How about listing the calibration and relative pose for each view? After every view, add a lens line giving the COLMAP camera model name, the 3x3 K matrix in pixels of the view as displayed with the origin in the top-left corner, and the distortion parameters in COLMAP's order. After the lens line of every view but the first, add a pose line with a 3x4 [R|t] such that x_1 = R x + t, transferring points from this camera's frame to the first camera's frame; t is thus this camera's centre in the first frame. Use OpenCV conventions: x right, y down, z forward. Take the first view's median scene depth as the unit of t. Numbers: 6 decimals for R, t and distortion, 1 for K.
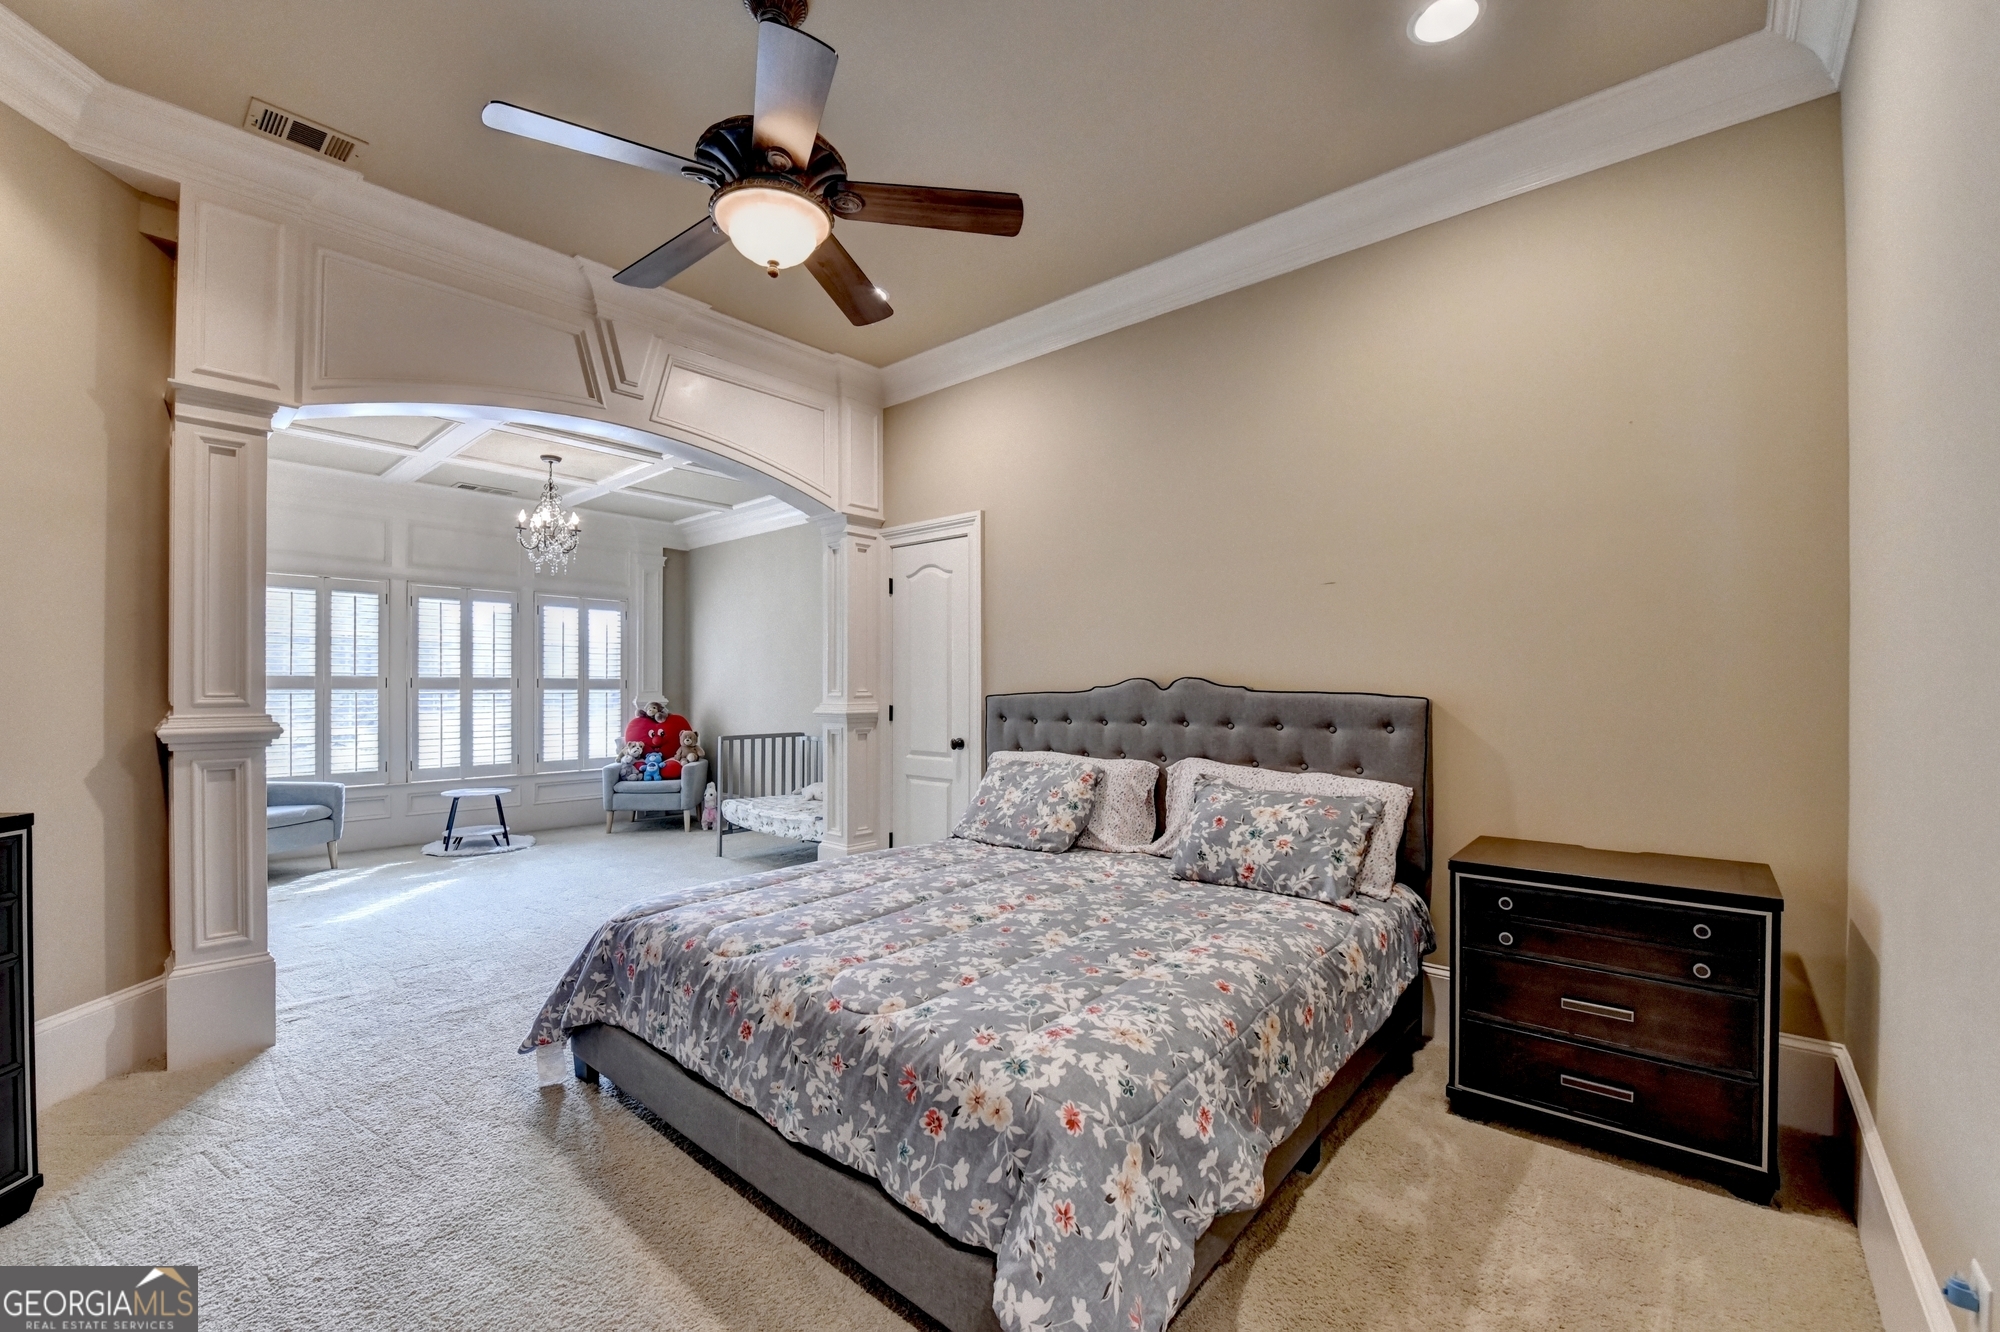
lens RADIAL K [[816.0, 0, 982.4], [0, 816.0, 678.9], [0, 0, 1]] dist [-0.020907, -0.000369]
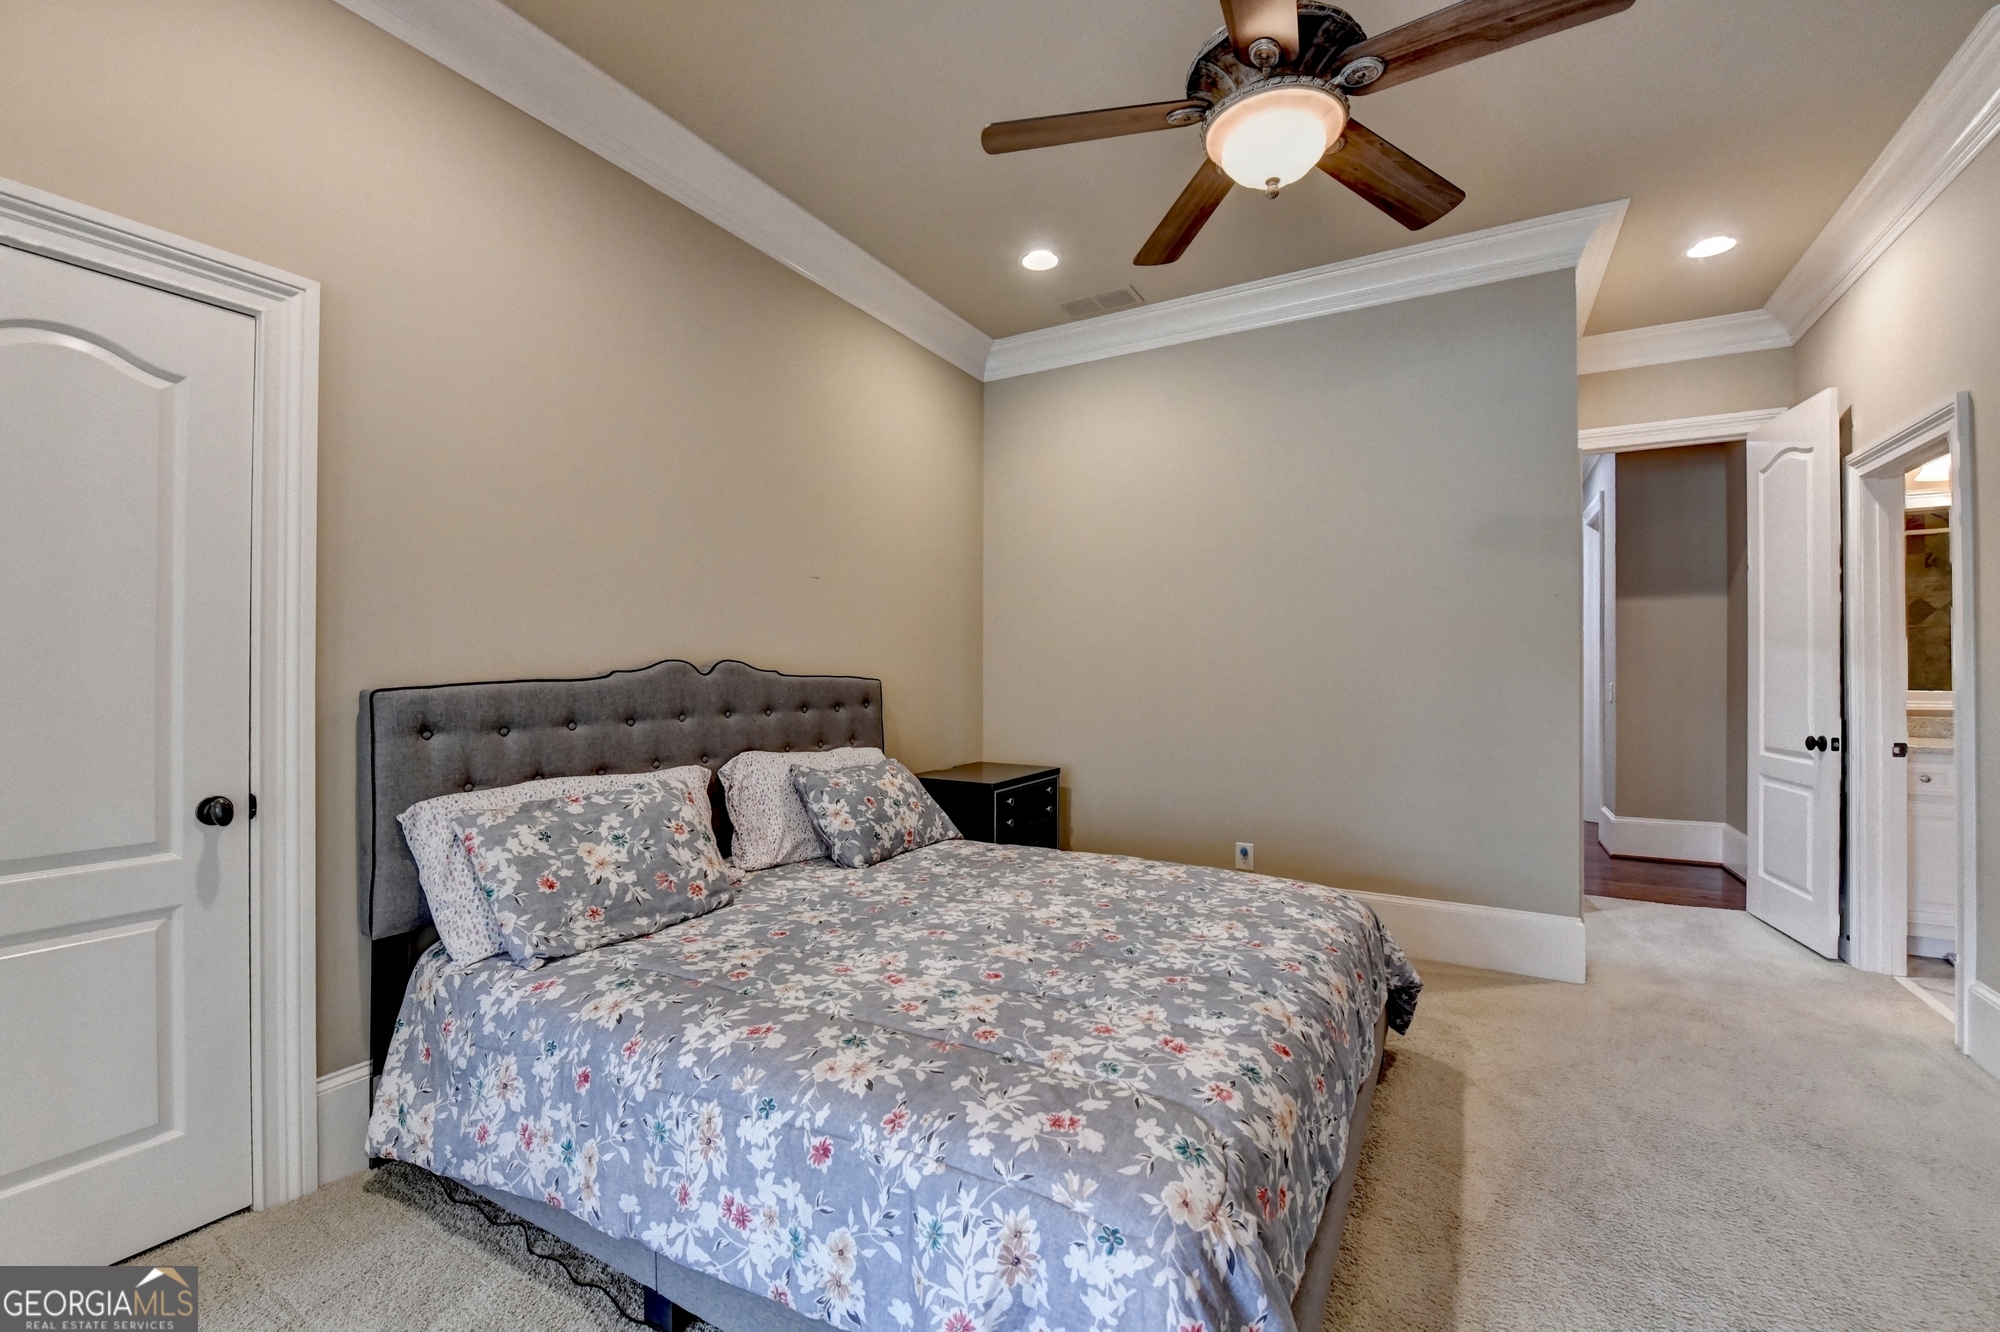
lens RADIAL K [[816.0, 0, 982.4], [0, 816.0, 678.9], [0, 0, 1]] dist [-0.020907, -0.000369]
pose [[-0.189116, -0.013107, 0.981867, -0.659573], [-0.011357, 0.999873, 0.011160, 0.005671], [-0.981889, -0.009041, -0.189241, 0.928861]]
